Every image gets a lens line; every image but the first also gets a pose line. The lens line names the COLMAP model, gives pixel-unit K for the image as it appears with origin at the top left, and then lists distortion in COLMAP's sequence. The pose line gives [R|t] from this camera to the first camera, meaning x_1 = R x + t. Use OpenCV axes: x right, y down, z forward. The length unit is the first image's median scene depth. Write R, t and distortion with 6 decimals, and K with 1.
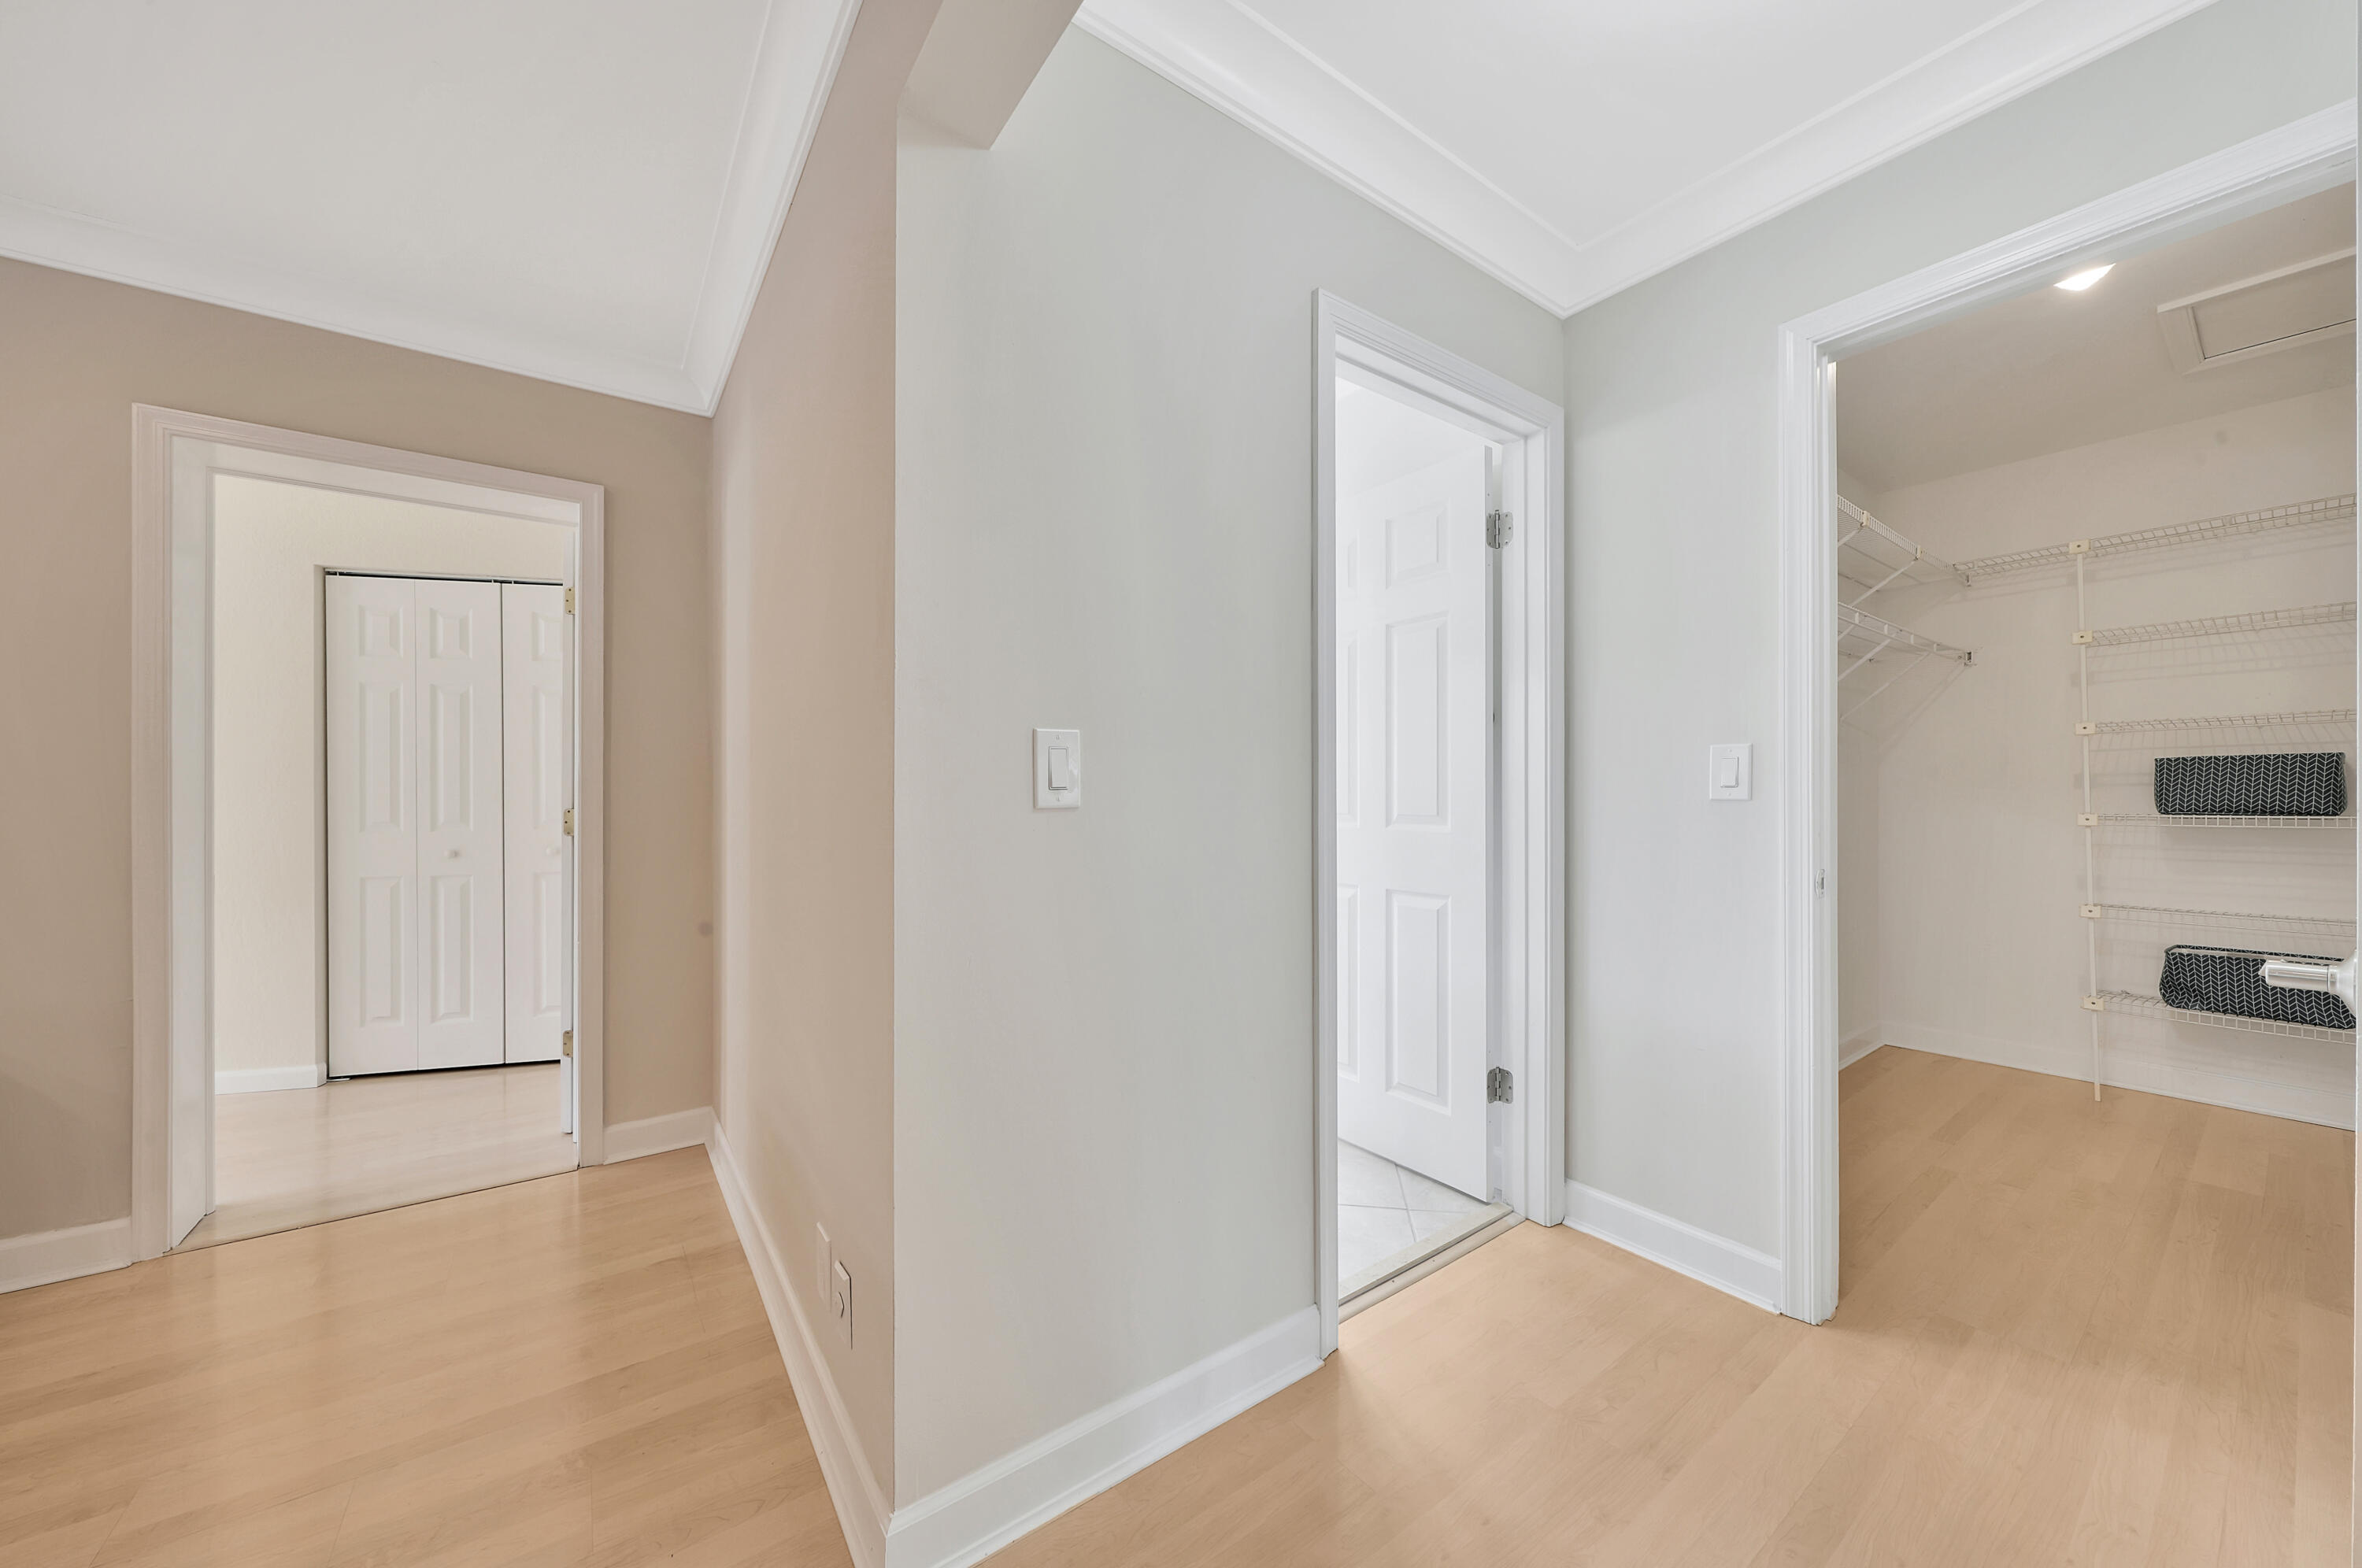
lens RADIAL K [[846.9, 0, 1130.1], [0, 846.9, 787.5], [0, 0, 1]] dist [-0.001253, -0.000250]
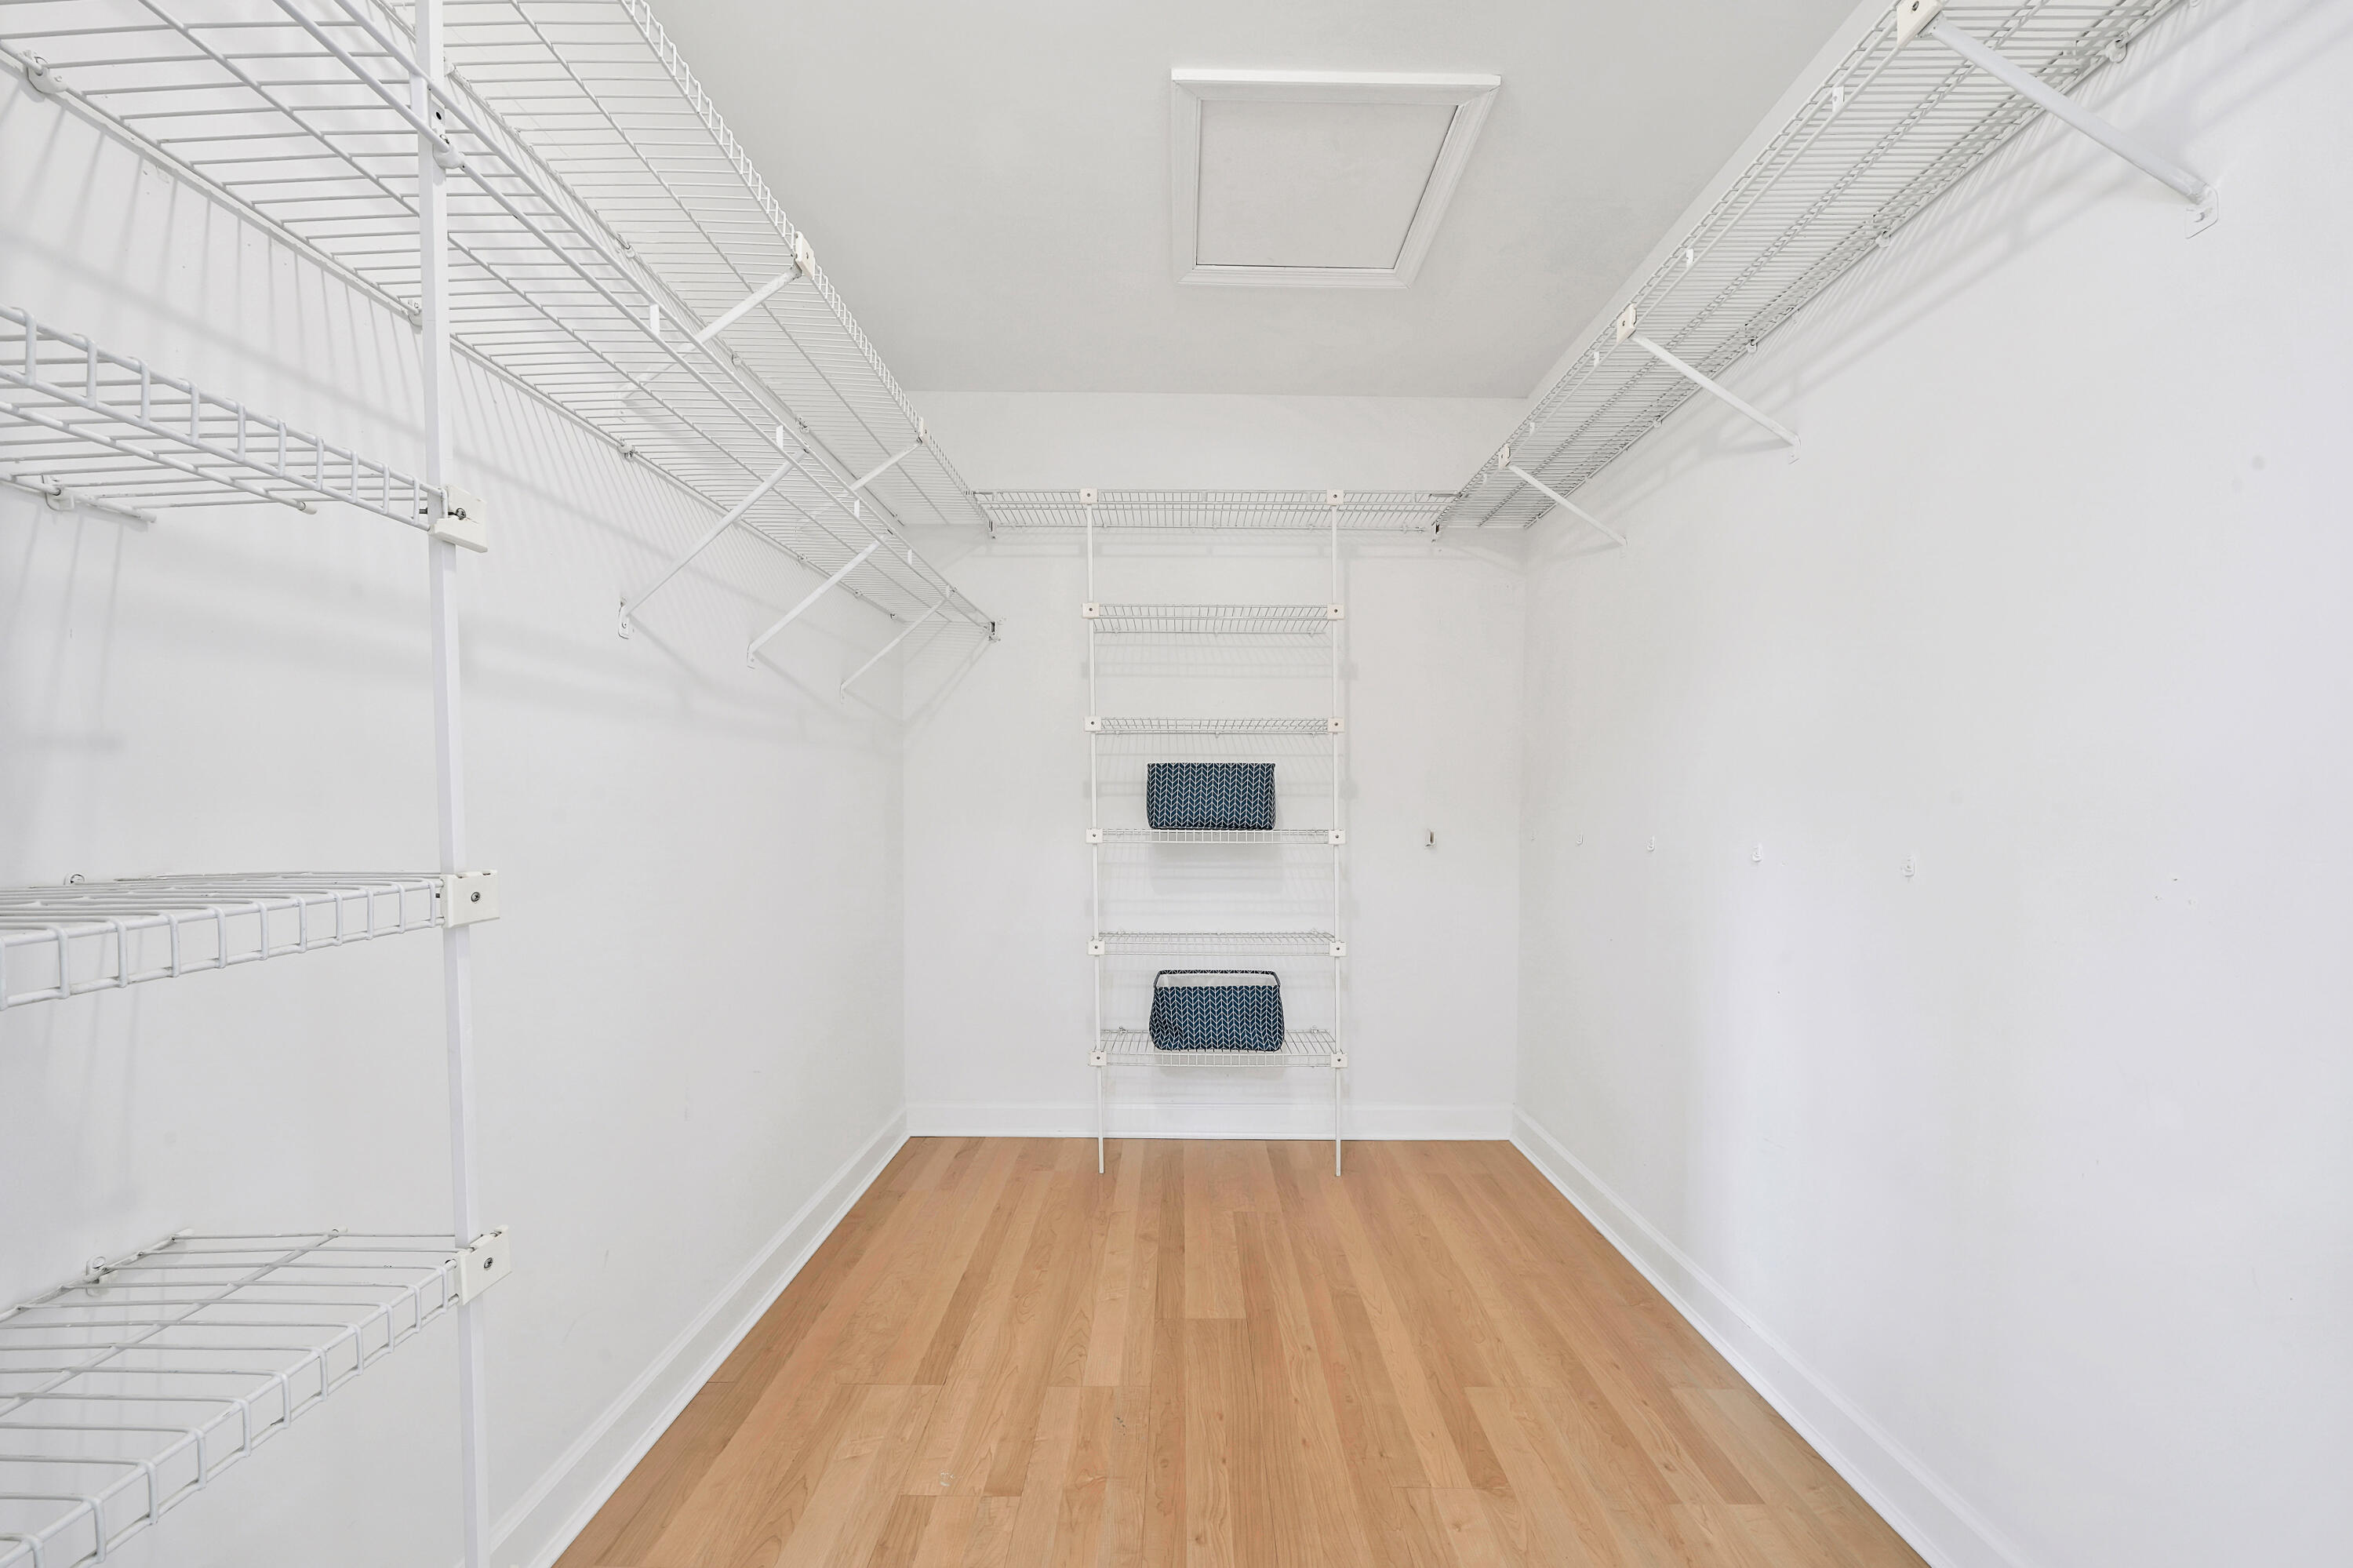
lens RADIAL K [[790.3, 0, 1168.2], [0, 790.3, 797.3], [0, 0, 1]] dist [-0.008917, -0.000181]
pose [[0.588420, -0.003618, 0.808548, 0.681284], [-0.004994, 0.999955, 0.008109, -0.009432], [-0.808540, -0.008809, 0.588375, 0.602886]]
